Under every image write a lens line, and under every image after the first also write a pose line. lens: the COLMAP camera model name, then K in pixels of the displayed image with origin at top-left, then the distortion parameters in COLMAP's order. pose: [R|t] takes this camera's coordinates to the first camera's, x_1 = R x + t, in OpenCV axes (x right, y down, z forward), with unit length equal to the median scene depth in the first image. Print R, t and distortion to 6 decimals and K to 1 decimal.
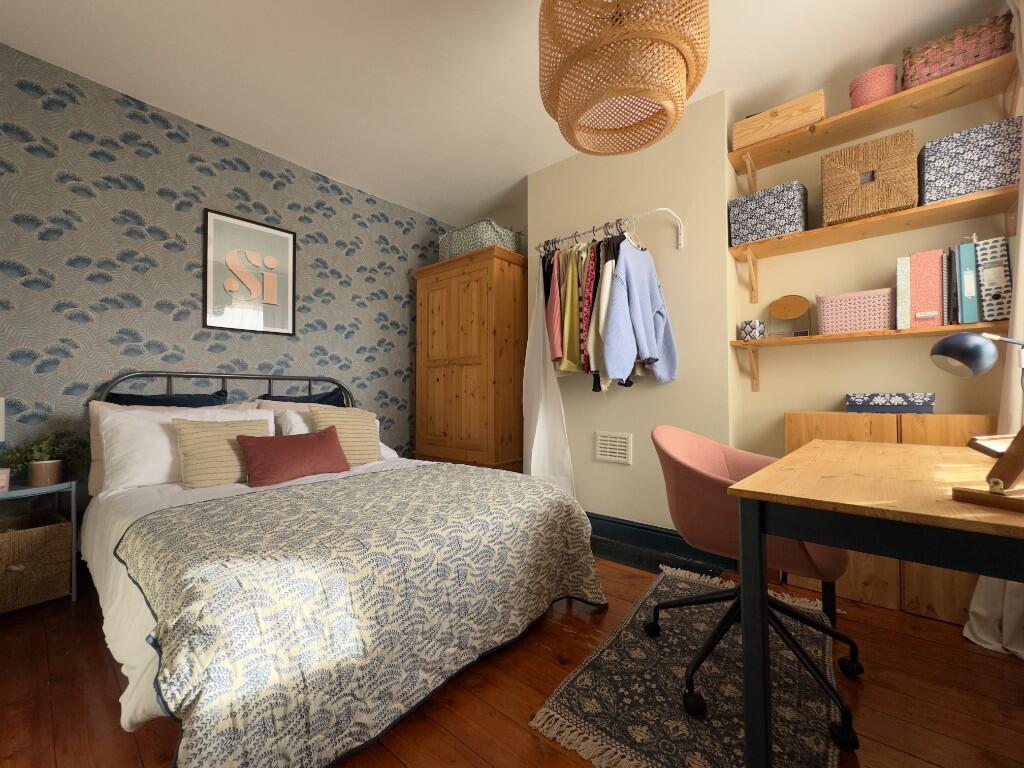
lens RADIAL K [[408.8, 0, 511.1], [0, 408.8, 386.2], [0, 0, 1]] dist [-0.003802, -0.000292]
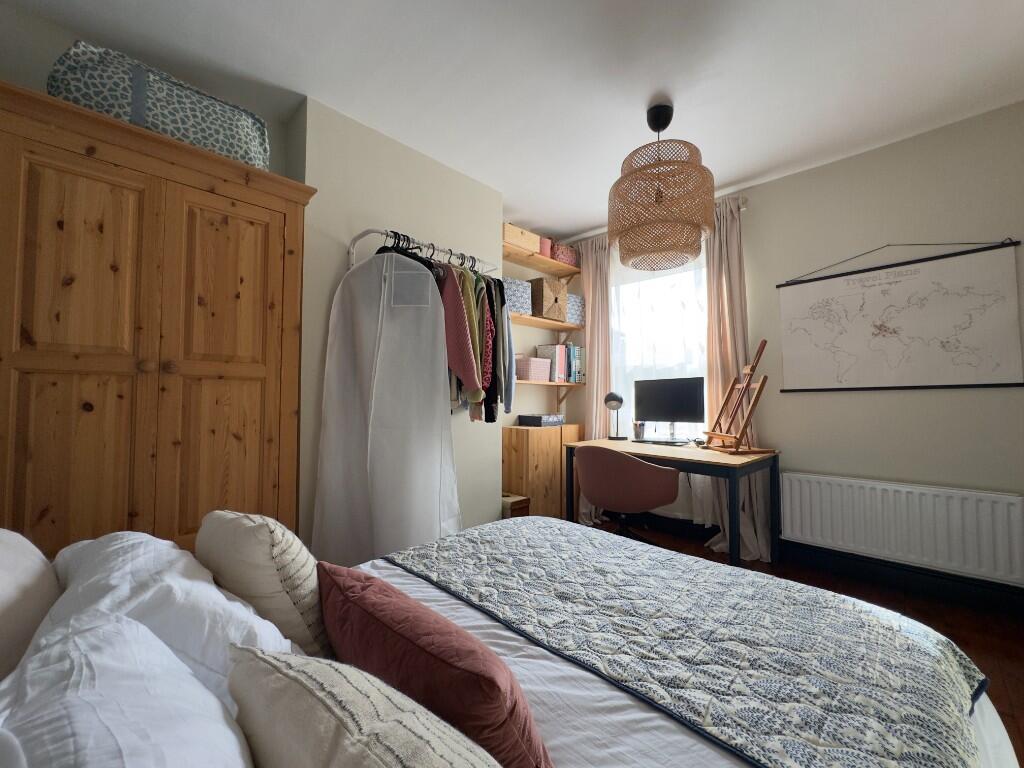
lens RADIAL K [[408.8, 0, 511.1], [0, 408.8, 386.2], [0, 0, 1]] dist [-0.003802, -0.000292]
pose [[0.087410, 0.037120, 0.995481, -0.580007], [-0.014663, 0.999245, -0.035973, -0.029213], [-0.996064, -0.011452, 0.087888, 0.611283]]
